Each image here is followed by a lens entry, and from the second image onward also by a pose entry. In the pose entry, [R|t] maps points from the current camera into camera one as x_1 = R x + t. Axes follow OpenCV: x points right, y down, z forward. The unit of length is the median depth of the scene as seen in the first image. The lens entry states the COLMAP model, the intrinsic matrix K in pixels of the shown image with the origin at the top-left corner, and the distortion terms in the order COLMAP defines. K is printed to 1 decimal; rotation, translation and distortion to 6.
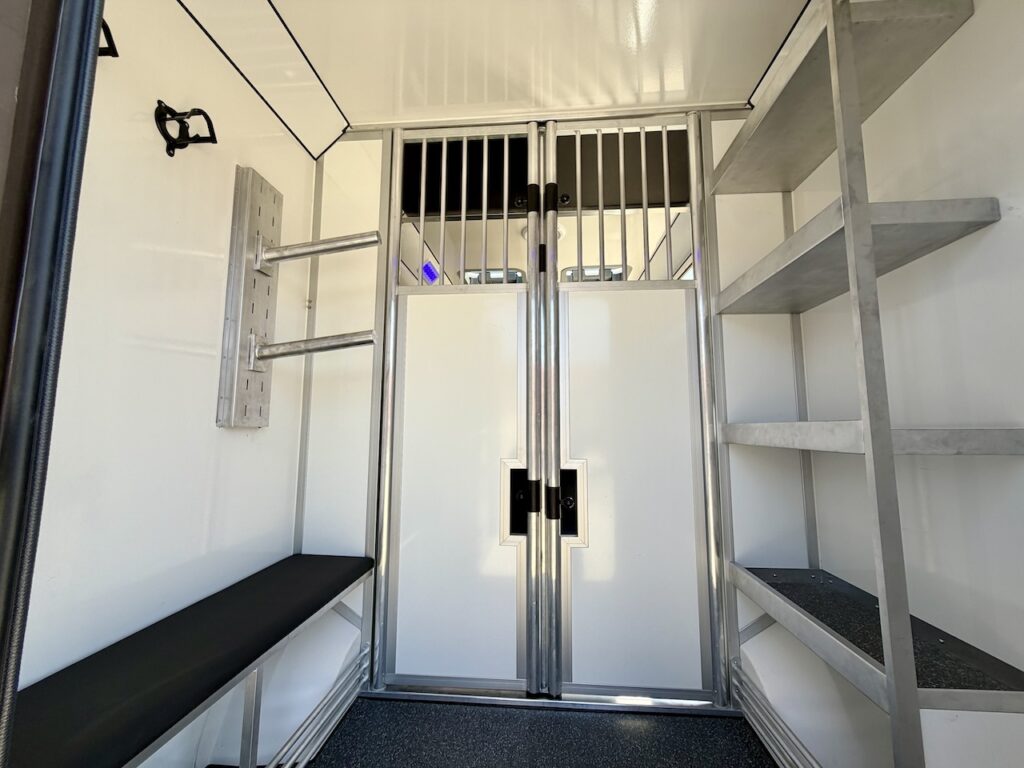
lens RADIAL K [[407.3, 0, 514.7], [0, 407.3, 384.0], [0, 0, 1]] dist [-0.001411, 0.000333]
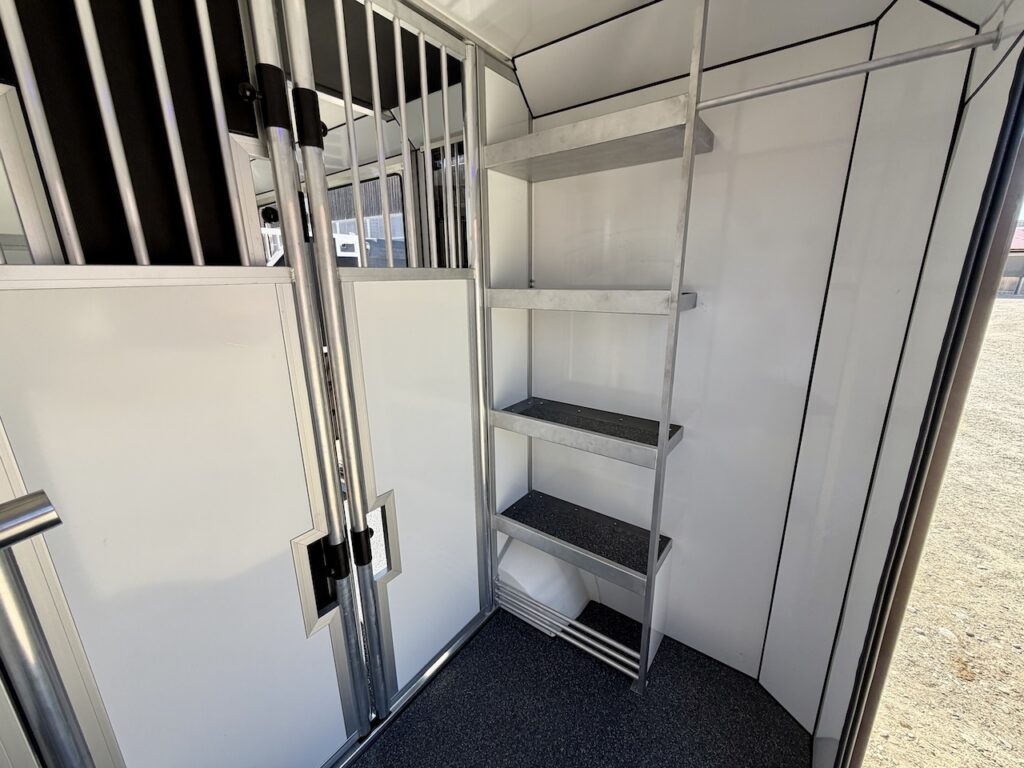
lens RADIAL K [[407.3, 0, 513.2], [0, 407.3, 385.1], [0, 0, 1]] dist [-0.001411, 0.000333]
pose [[0.529244, -0.232144, 0.816094, -0.355167], [-0.077798, 0.944513, 0.319127, -0.332083], [-0.844895, -0.232387, 0.481818, 0.440463]]
